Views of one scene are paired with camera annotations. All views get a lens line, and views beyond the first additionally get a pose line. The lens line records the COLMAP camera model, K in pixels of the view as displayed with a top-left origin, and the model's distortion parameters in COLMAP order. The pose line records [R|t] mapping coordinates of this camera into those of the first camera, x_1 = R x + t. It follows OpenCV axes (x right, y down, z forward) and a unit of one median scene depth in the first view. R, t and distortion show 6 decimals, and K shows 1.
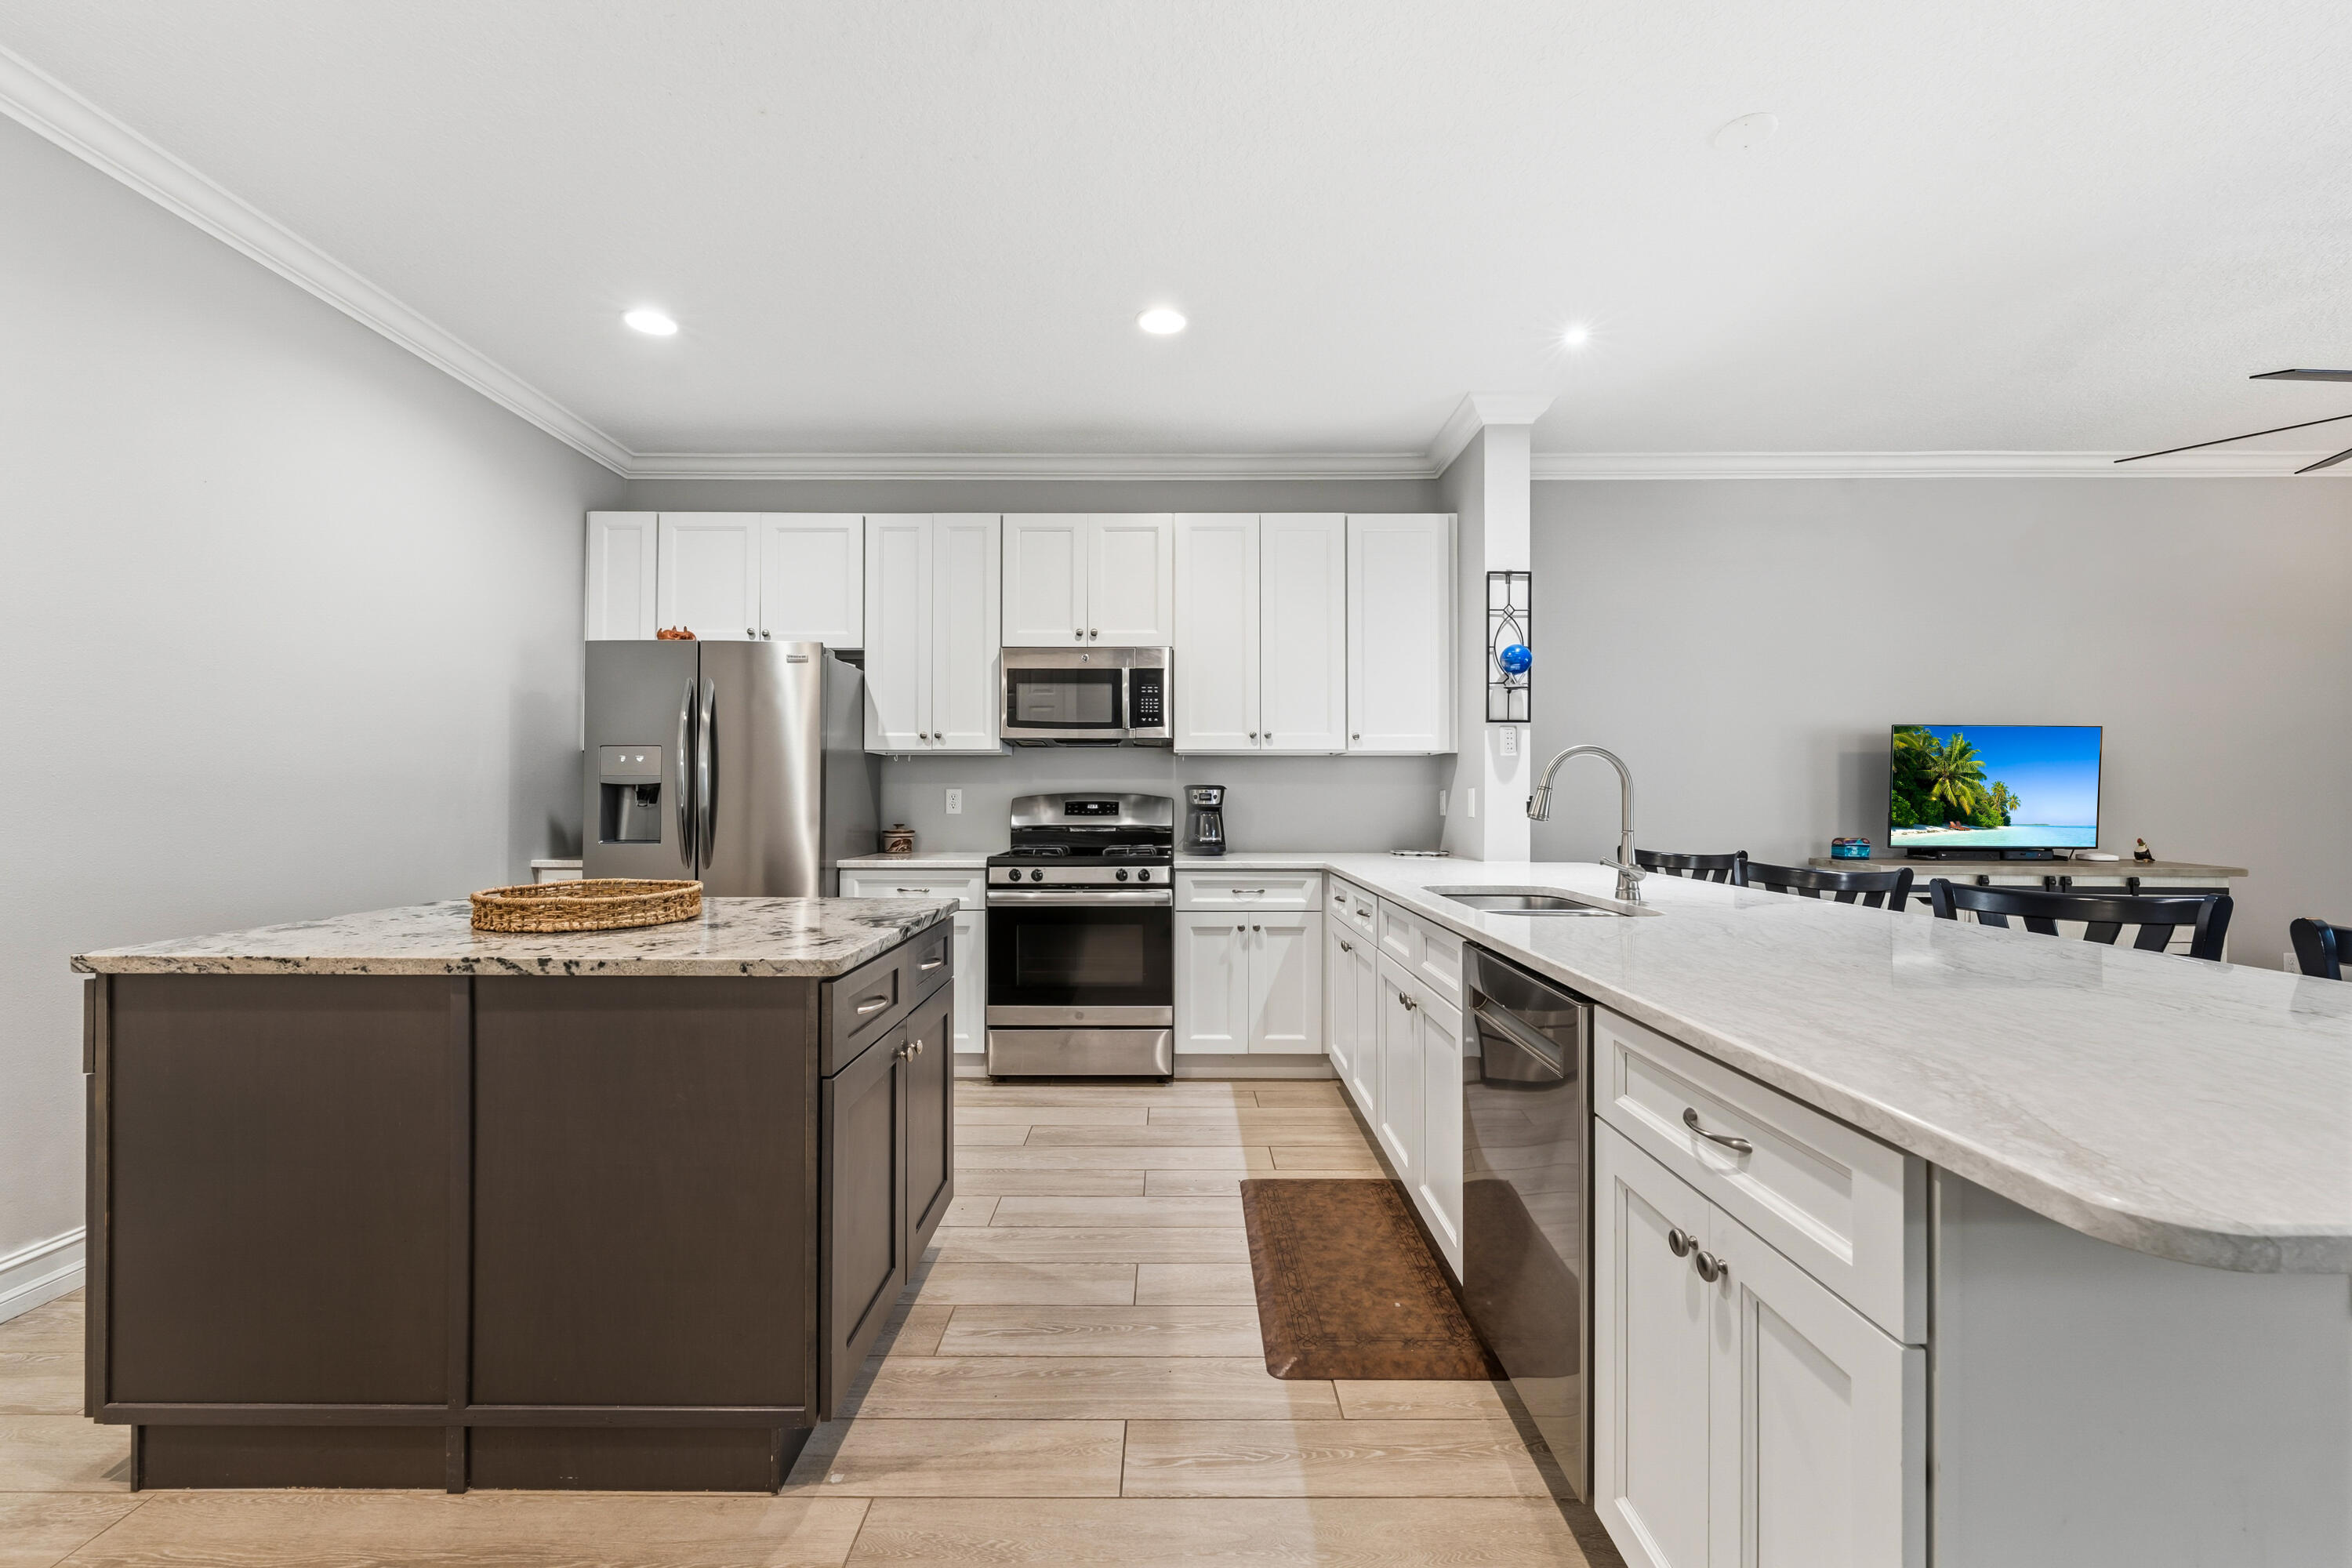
lens RADIAL K [[961.3, 0, 1170.0], [0, 961.3, 795.8], [0, 0, 1]] dist [-0.003214, -0.000120]
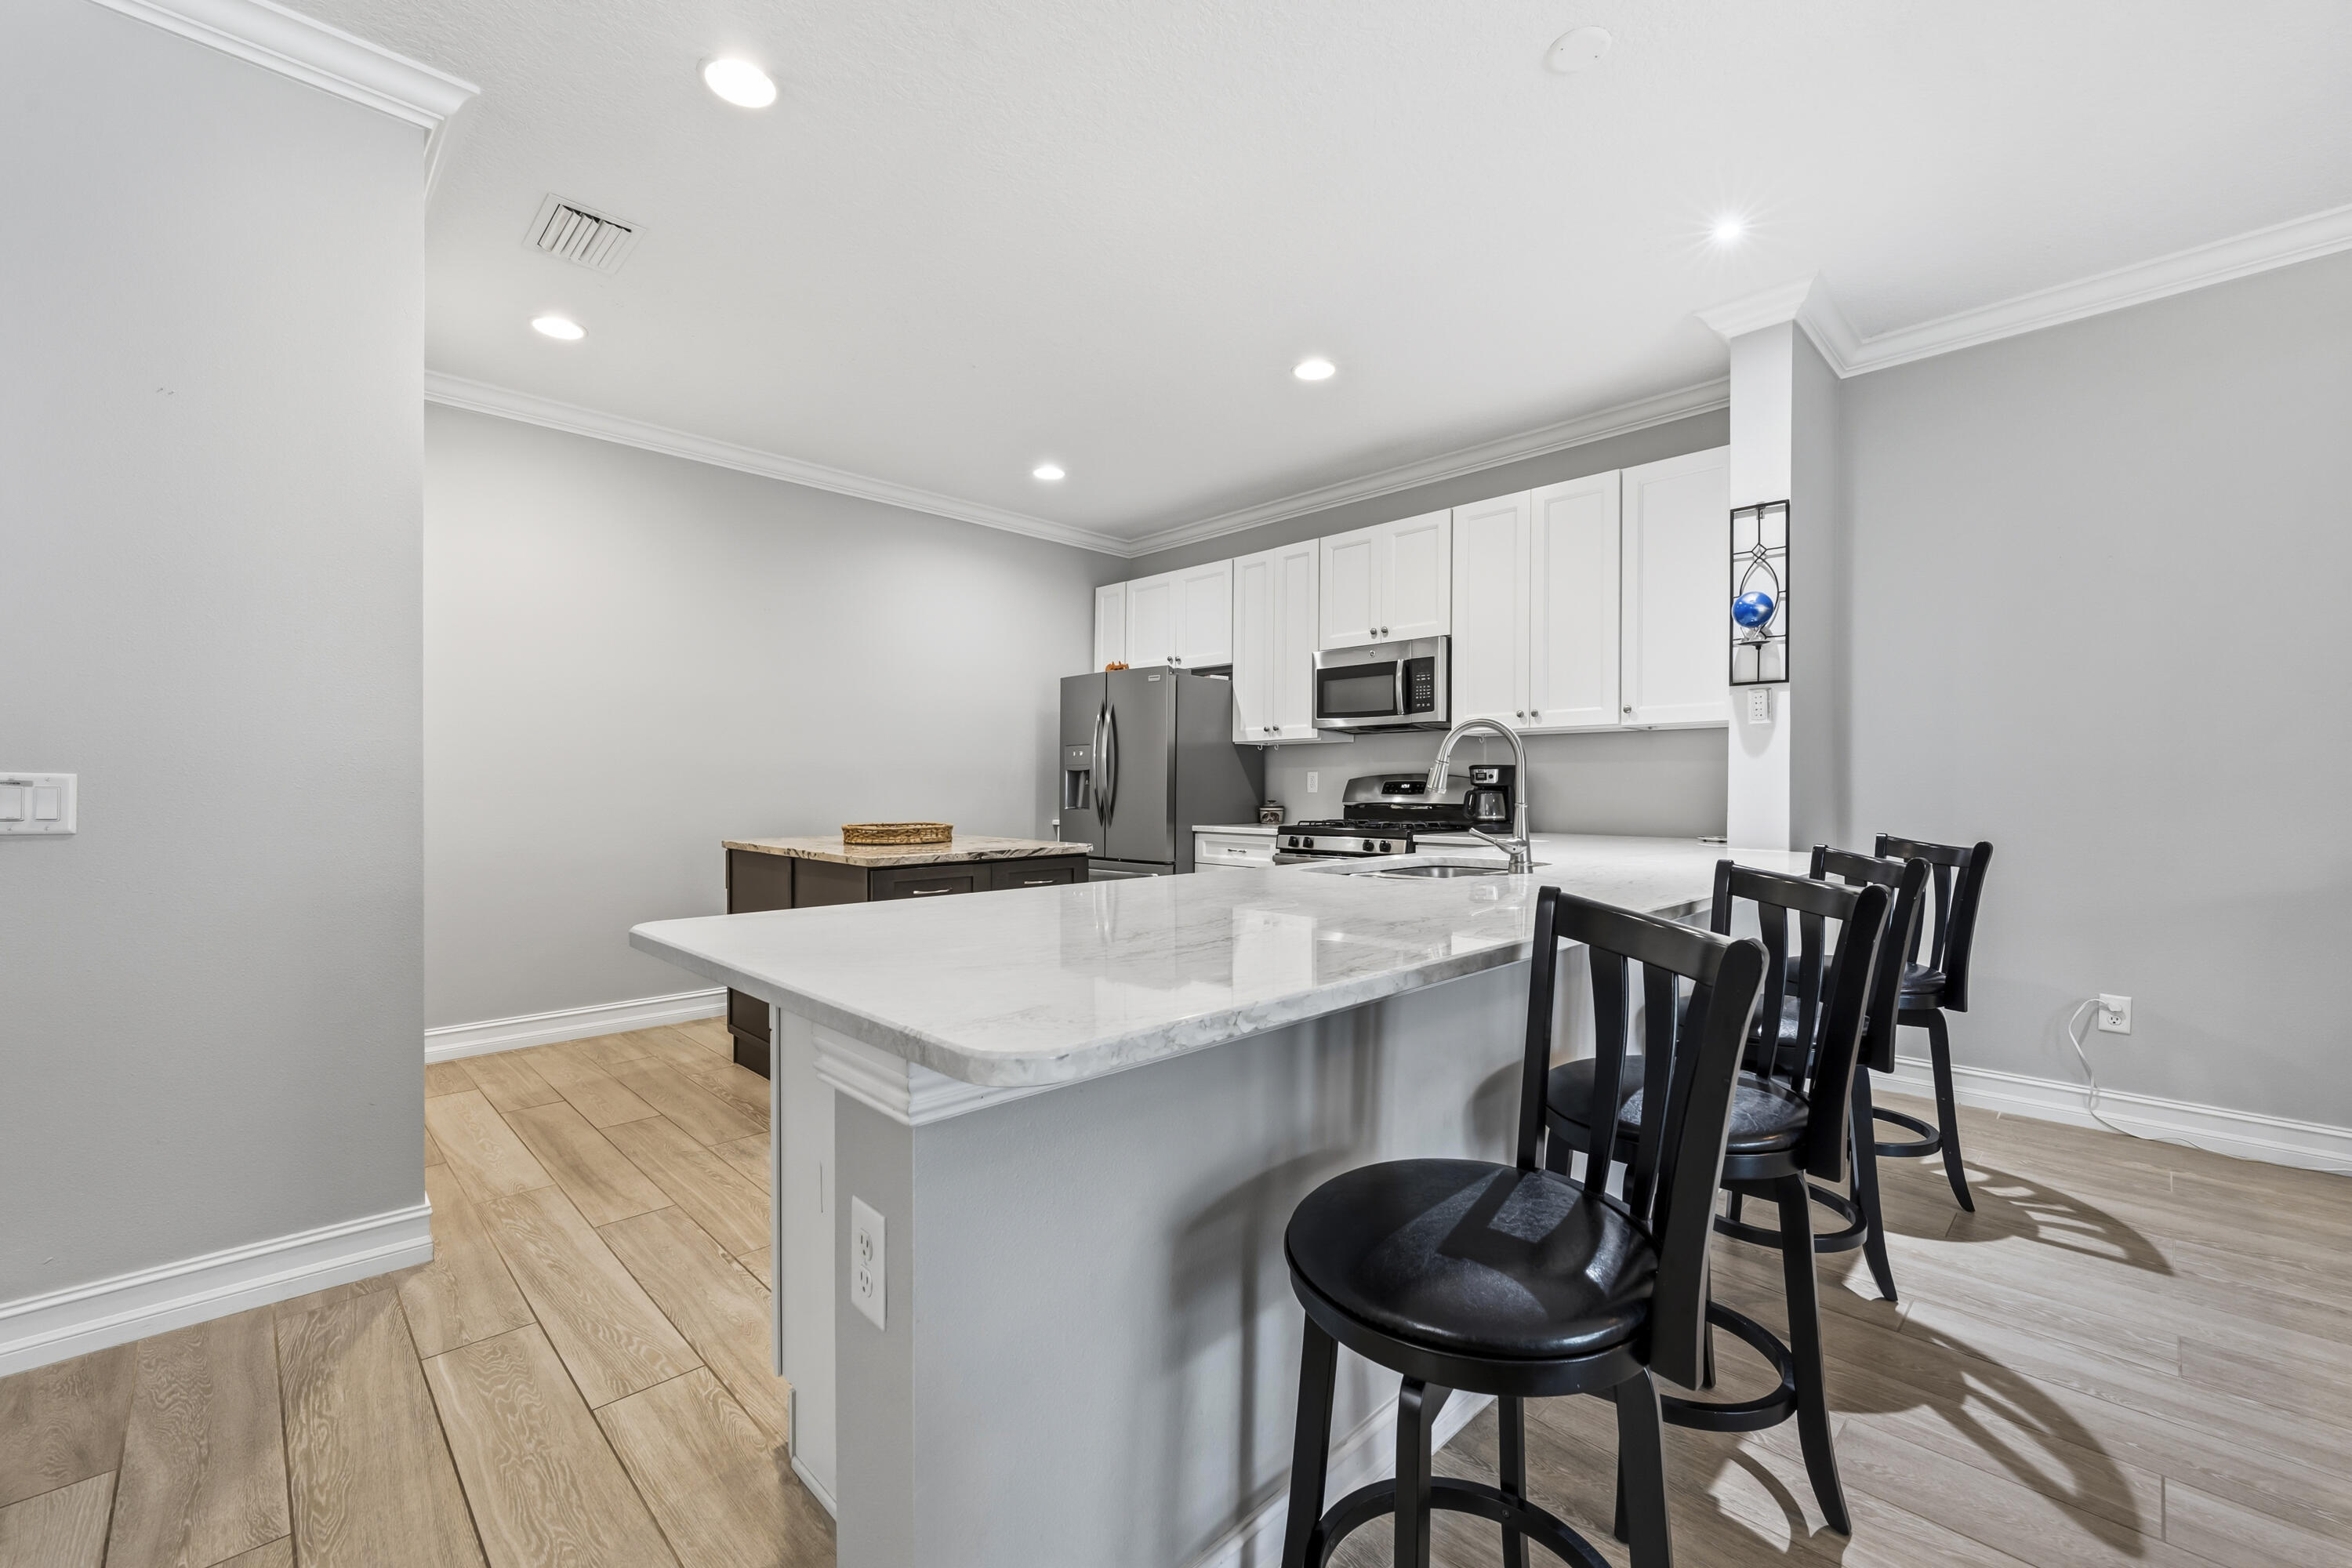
lens RADIAL K [[961.3, 0, 1172.3], [0, 961.3, 793.5], [0, 0, 1]] dist [-0.003214, -0.000120]
pose [[0.698134, 0.004579, -0.715953, 0.582728], [0.003064, 0.999951, 0.009383, 0.009804], [0.715961, -0.008744, 0.698086, 0.041616]]
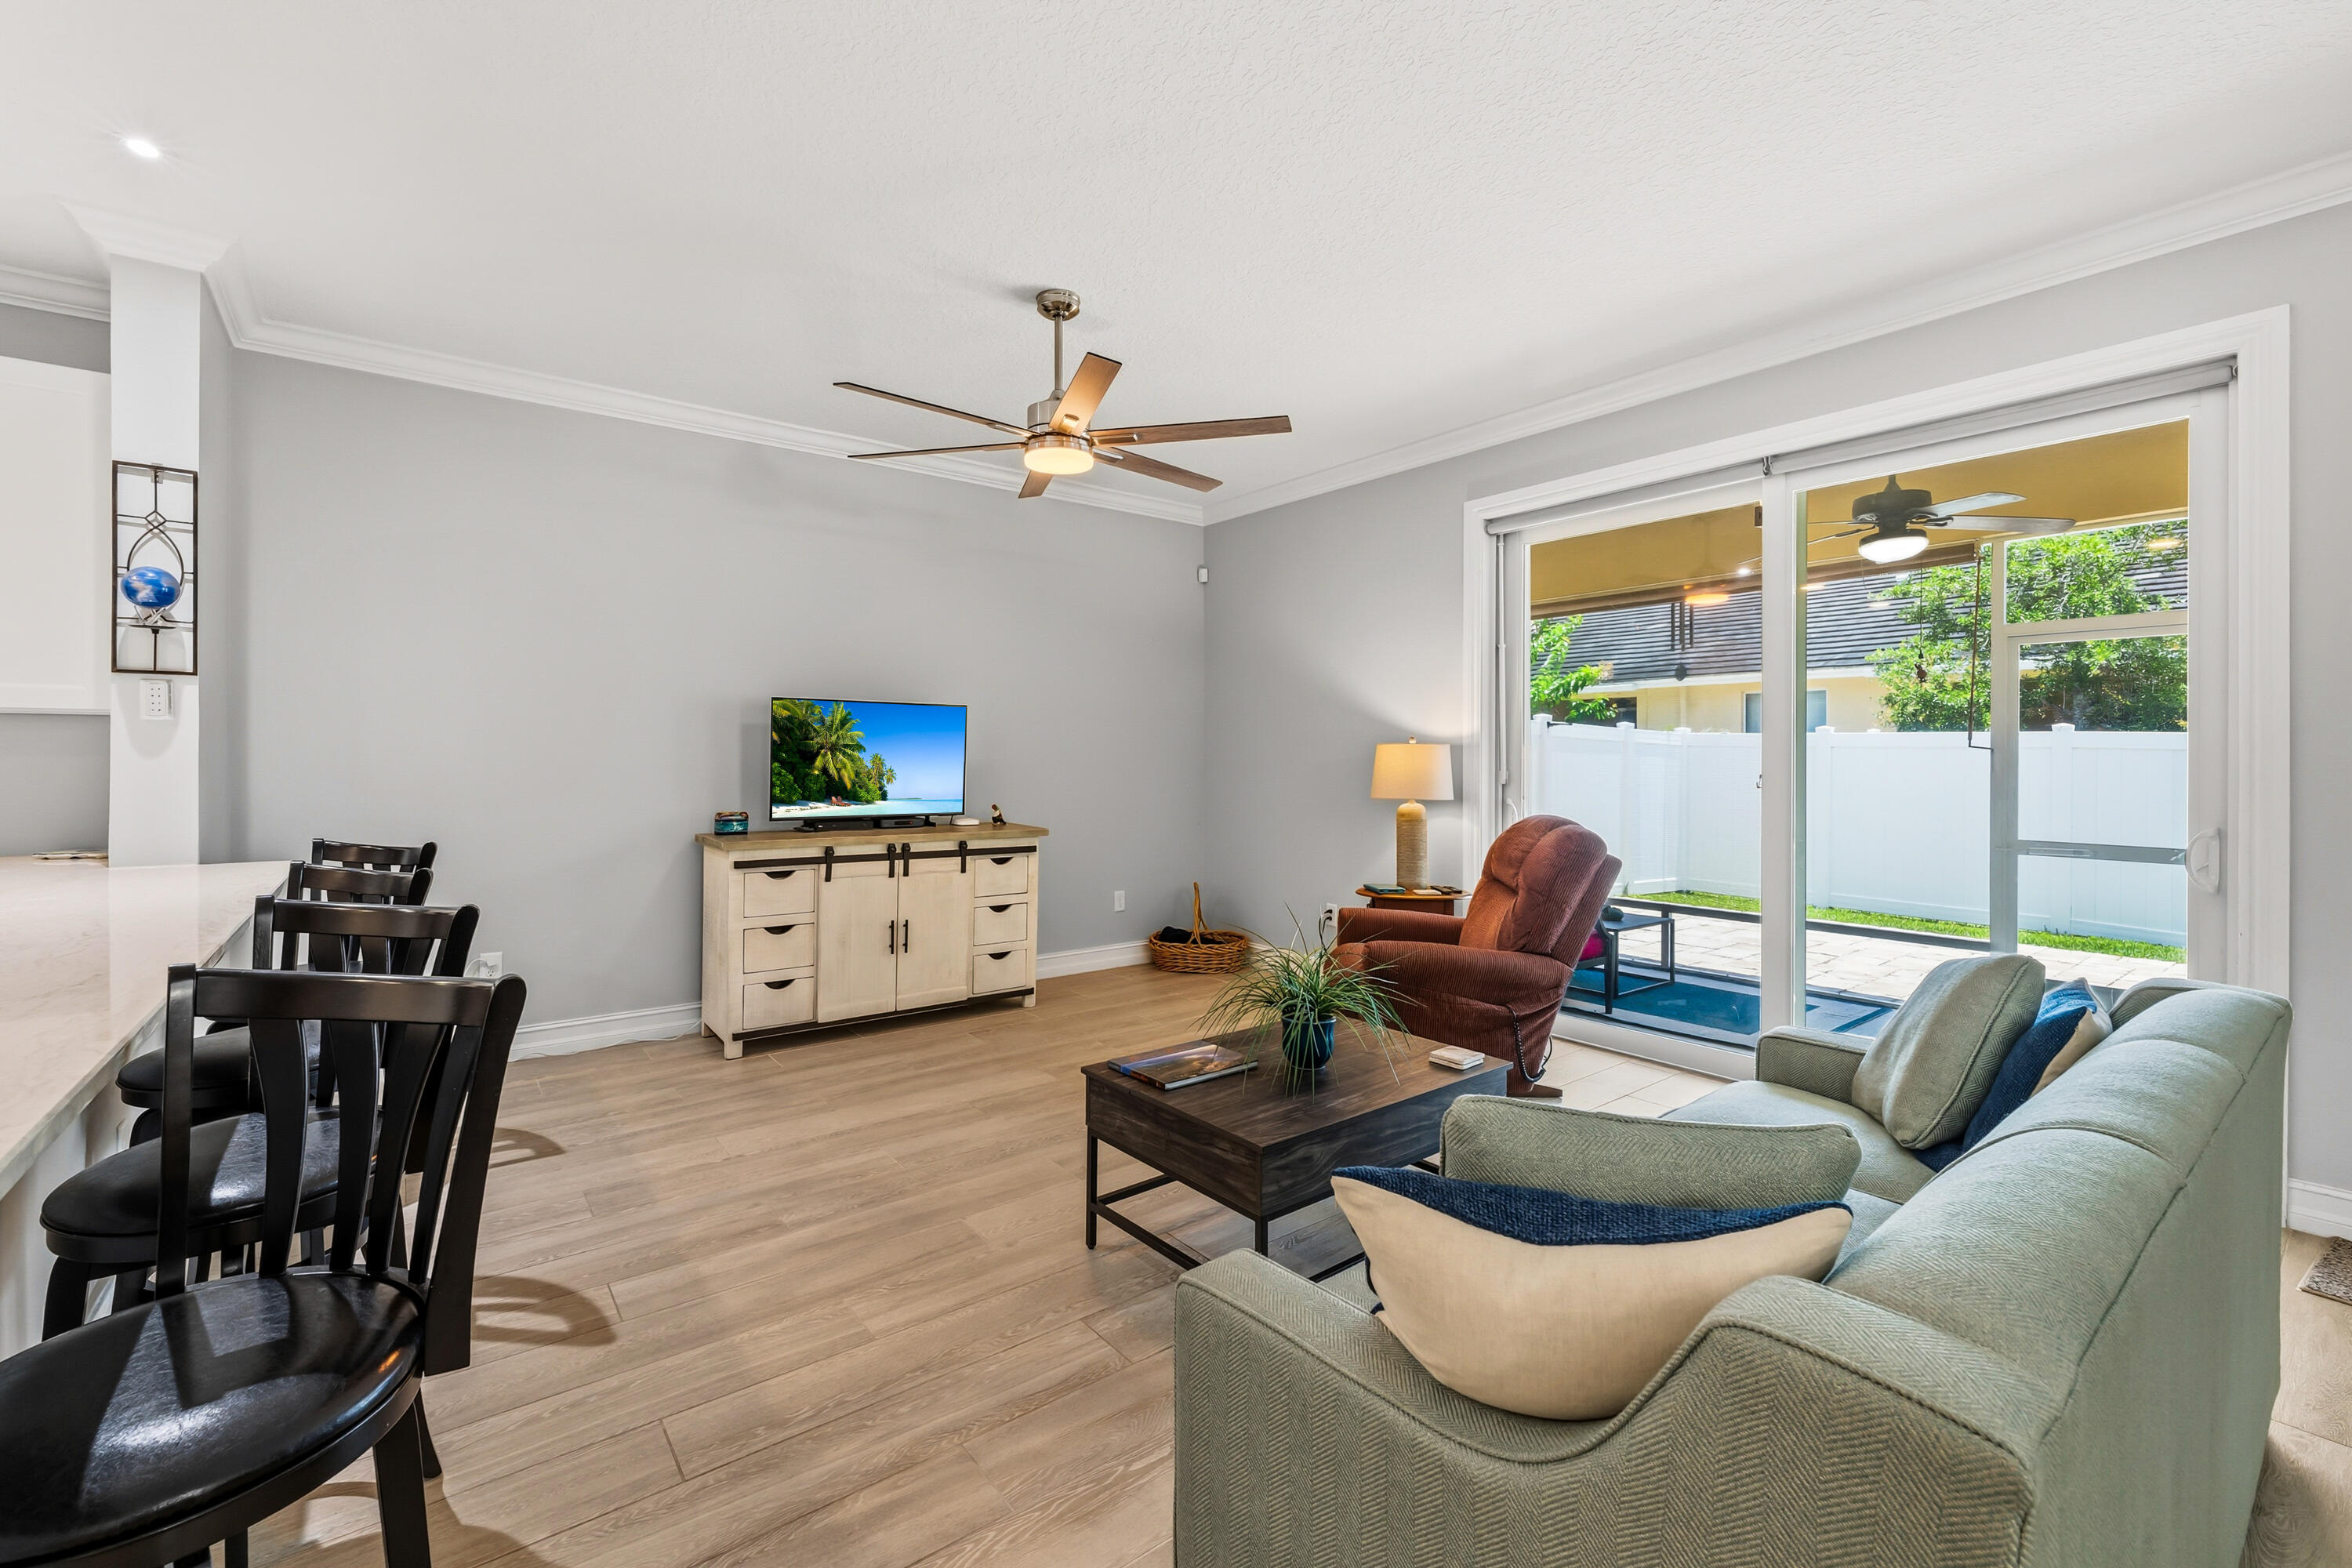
lens RADIAL K [[961.3, 0, 1168.2], [0, 961.3, 757.8], [0, 0, 1]] dist [-0.003214, -0.000120]
pose [[0.787140, 0.000874, 0.616773, 0.496931], [-0.004517, 0.999980, 0.004347, -0.019166], [-0.616757, -0.006207, 0.787129, -0.043070]]
